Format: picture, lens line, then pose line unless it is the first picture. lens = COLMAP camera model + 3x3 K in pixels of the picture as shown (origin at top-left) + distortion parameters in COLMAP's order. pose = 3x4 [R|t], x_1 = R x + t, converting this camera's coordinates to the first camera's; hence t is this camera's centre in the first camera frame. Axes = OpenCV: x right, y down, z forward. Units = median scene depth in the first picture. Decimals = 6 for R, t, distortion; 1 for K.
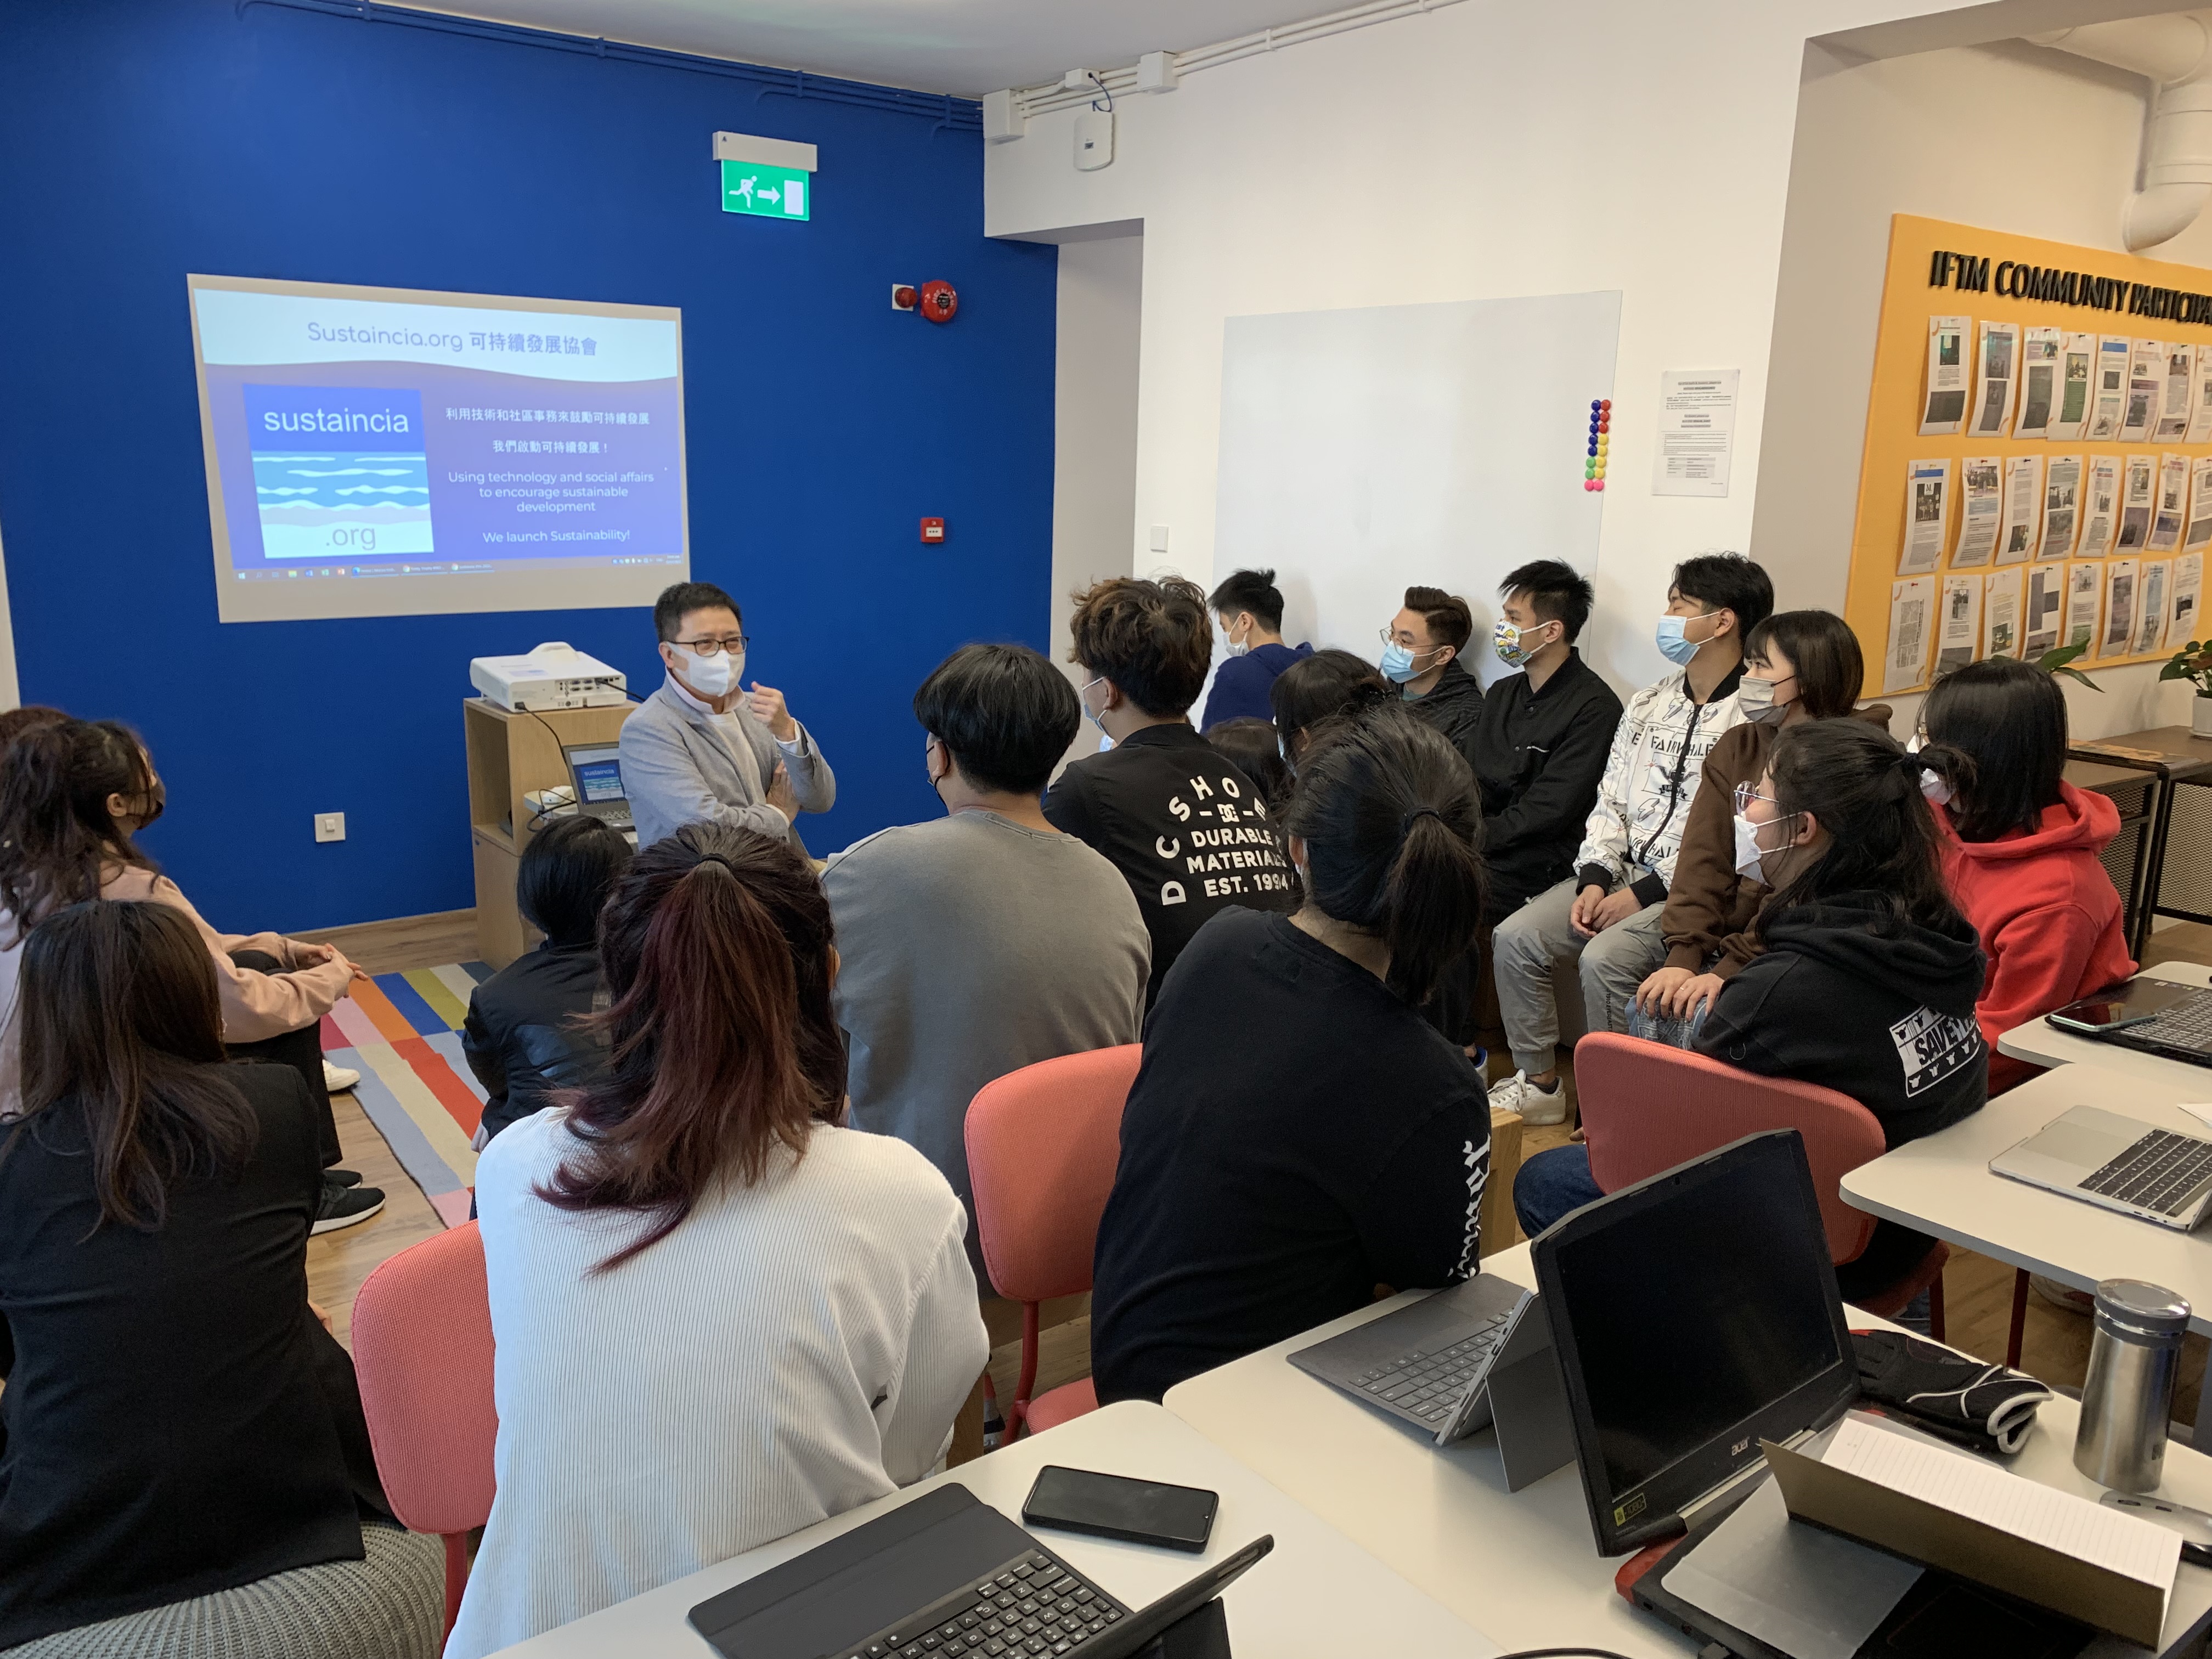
lens RADIAL K [[1705.6, 0, 1079.9], [0, 1705.6, 816.7], [0, 0, 1]] dist [0.027317, -0.020430]
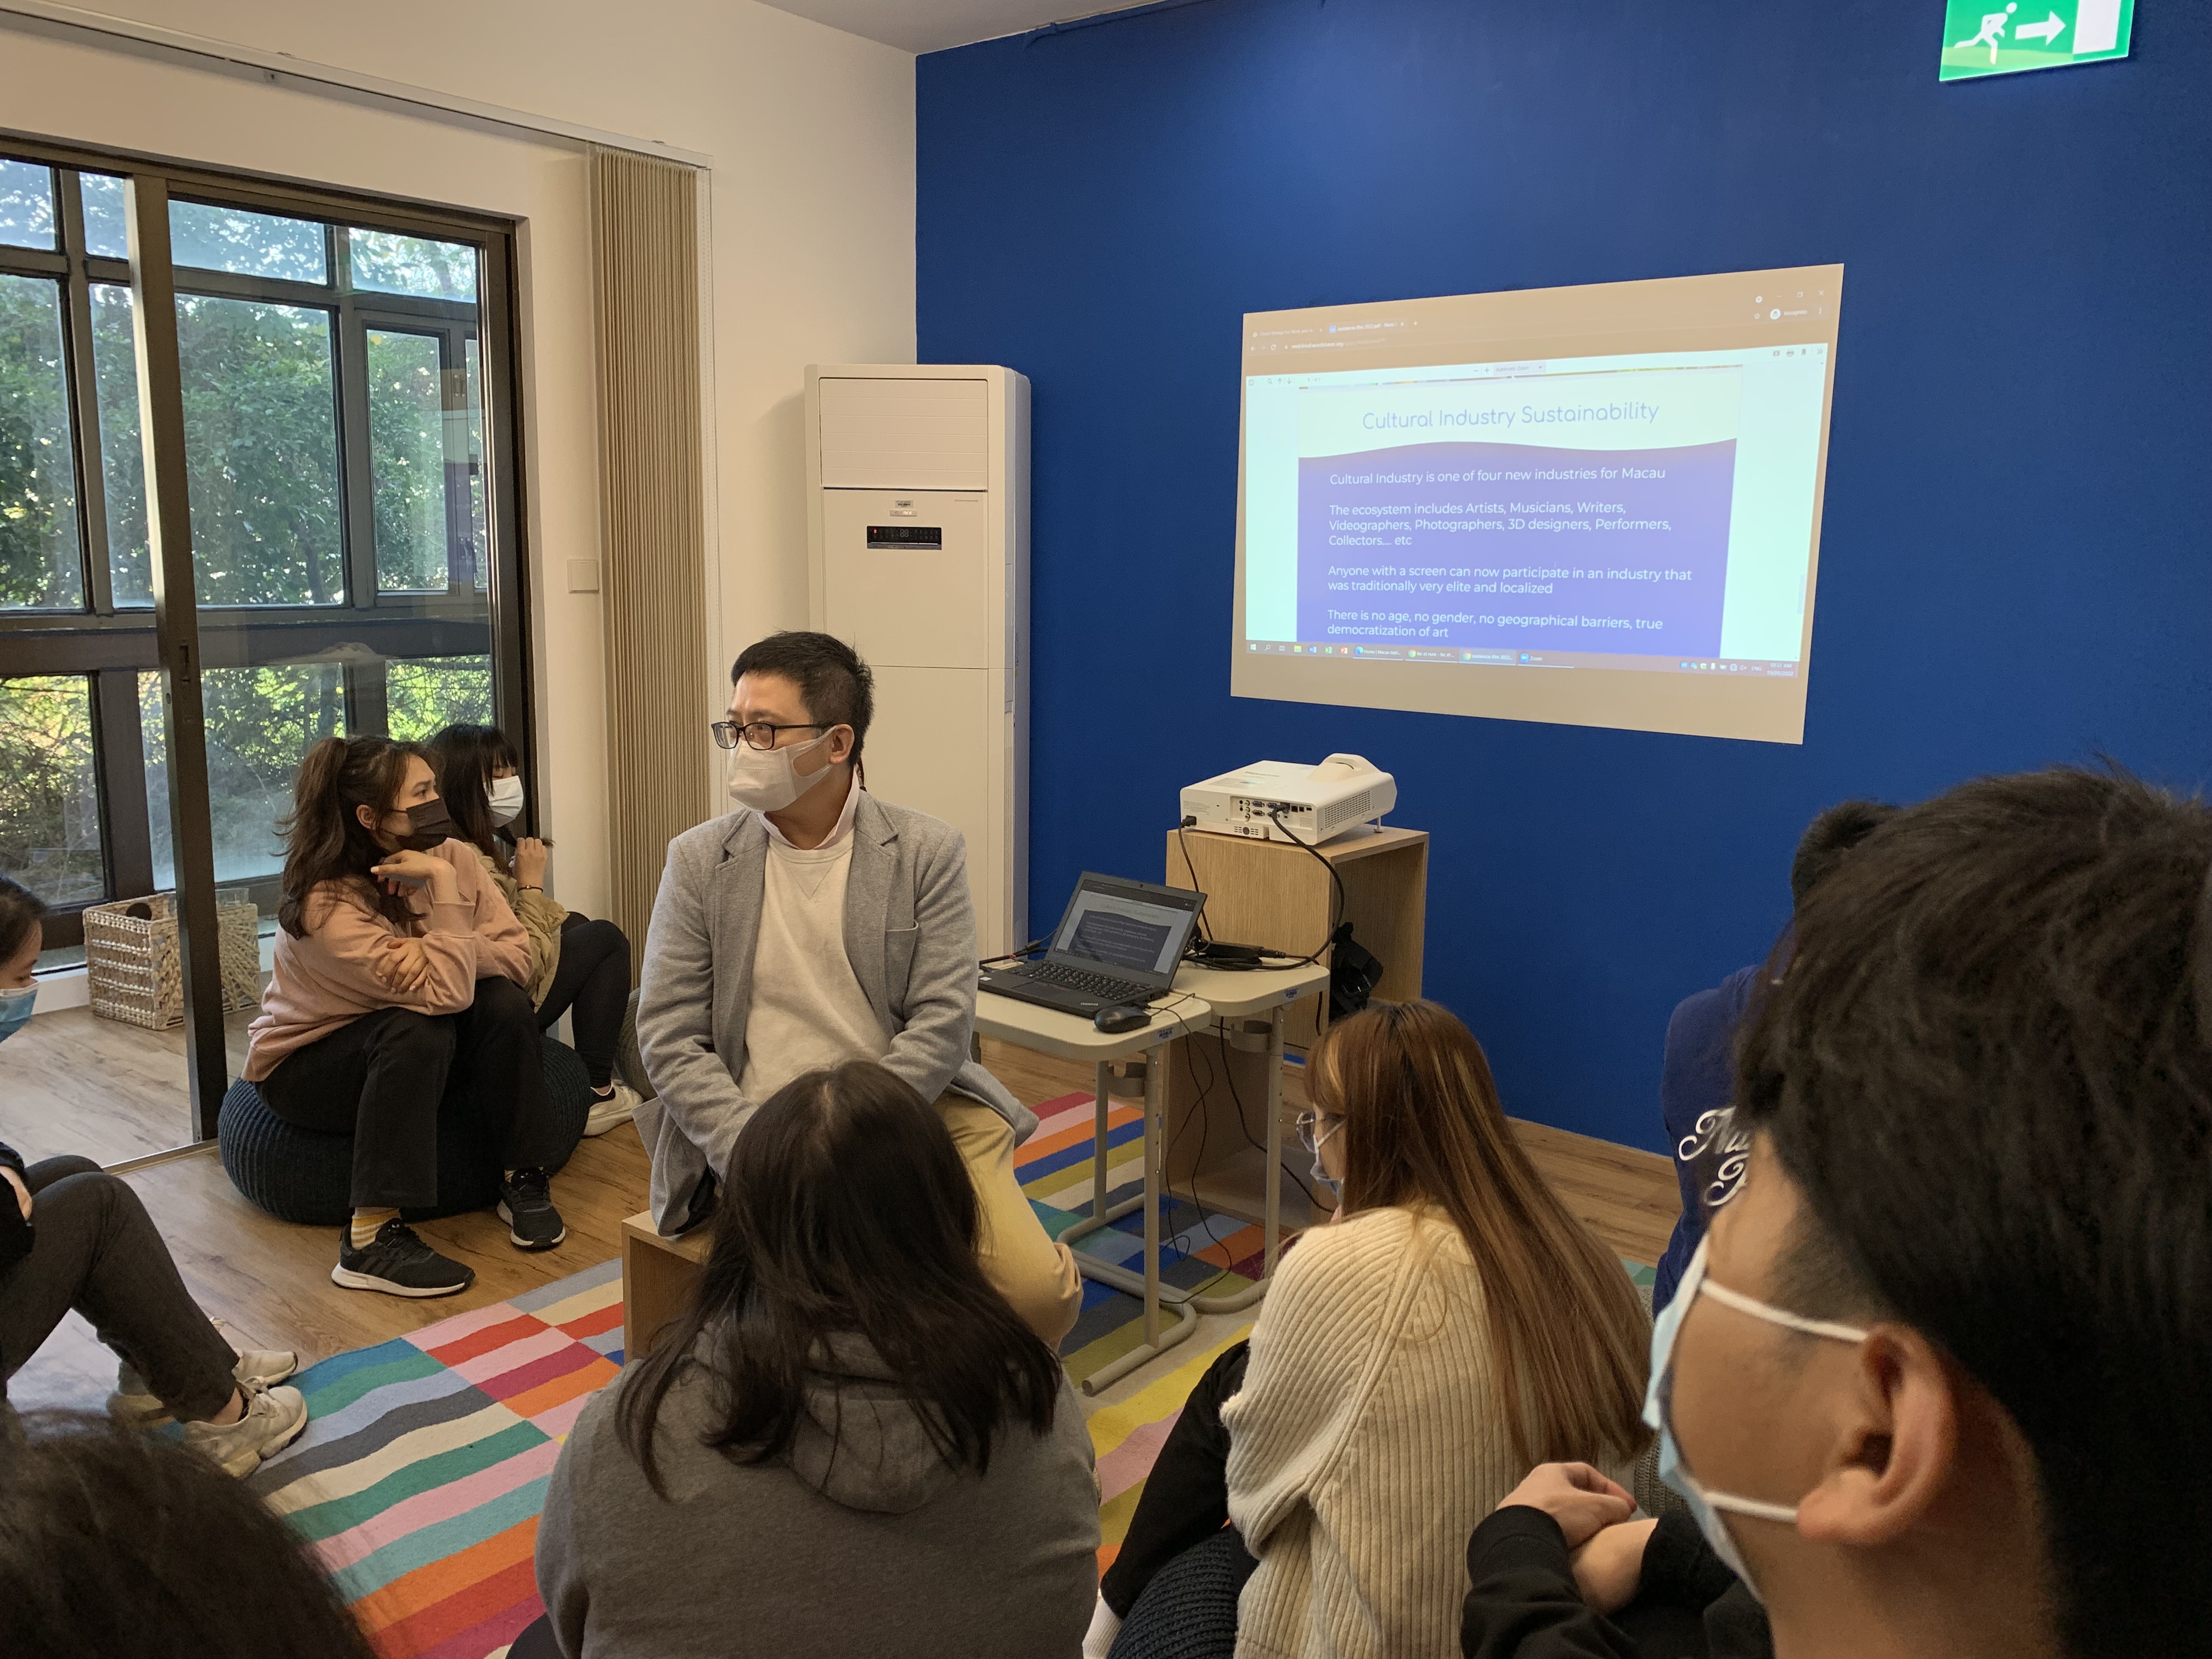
lens RADIAL K [[1705.6, 0, 1122.5], [0, 1705.6, 822.4], [0, 0, 1]] dist [0.027317, -0.020430]
pose [[0.241092, 0.145766, -0.959493, 0.368373], [-0.219523, 0.971223, 0.092389, -0.120953], [0.945349, 0.188356, 0.266153, 0.734203]]
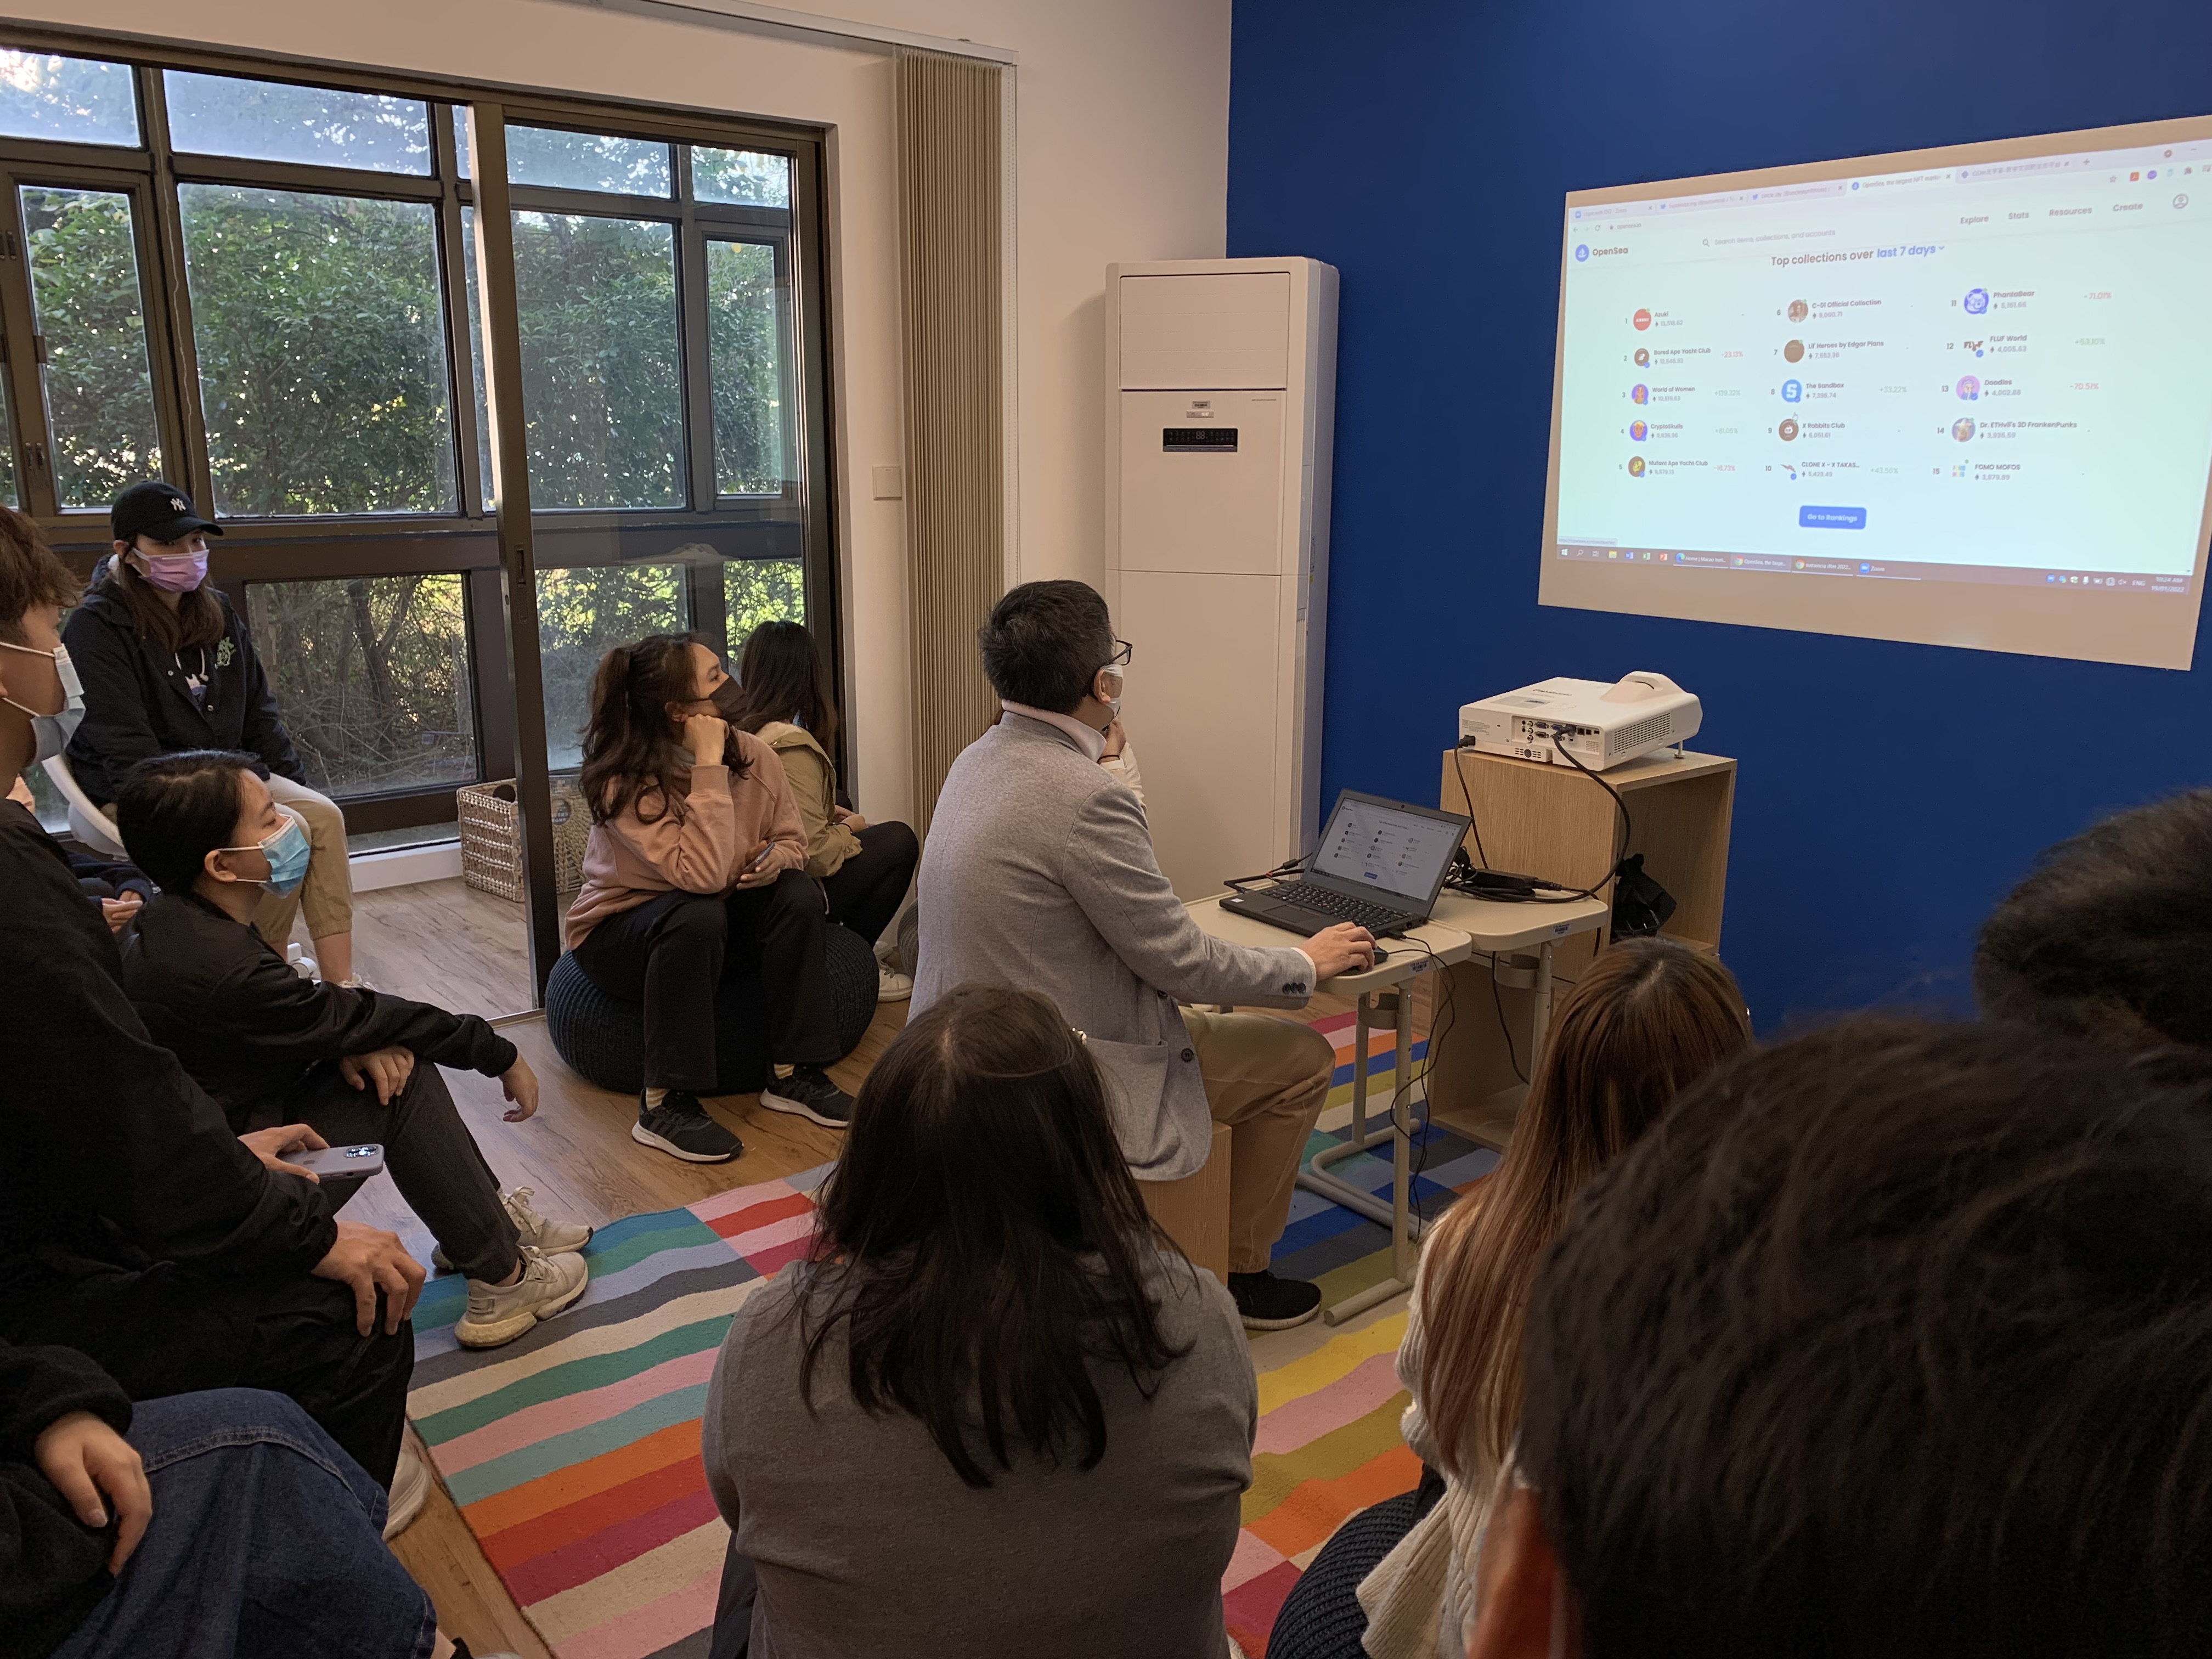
lens RADIAL K [[1705.6, 0, 1112.1], [0, 1705.6, 824.8], [0, 0, 1]] dist [0.027317, -0.020430]
pose [[0.031990, 0.210555, -0.977058, 0.358105], [-0.219176, 0.955243, 0.198678, -0.133840], [0.975161, 0.207792, 0.076707, 0.766652]]
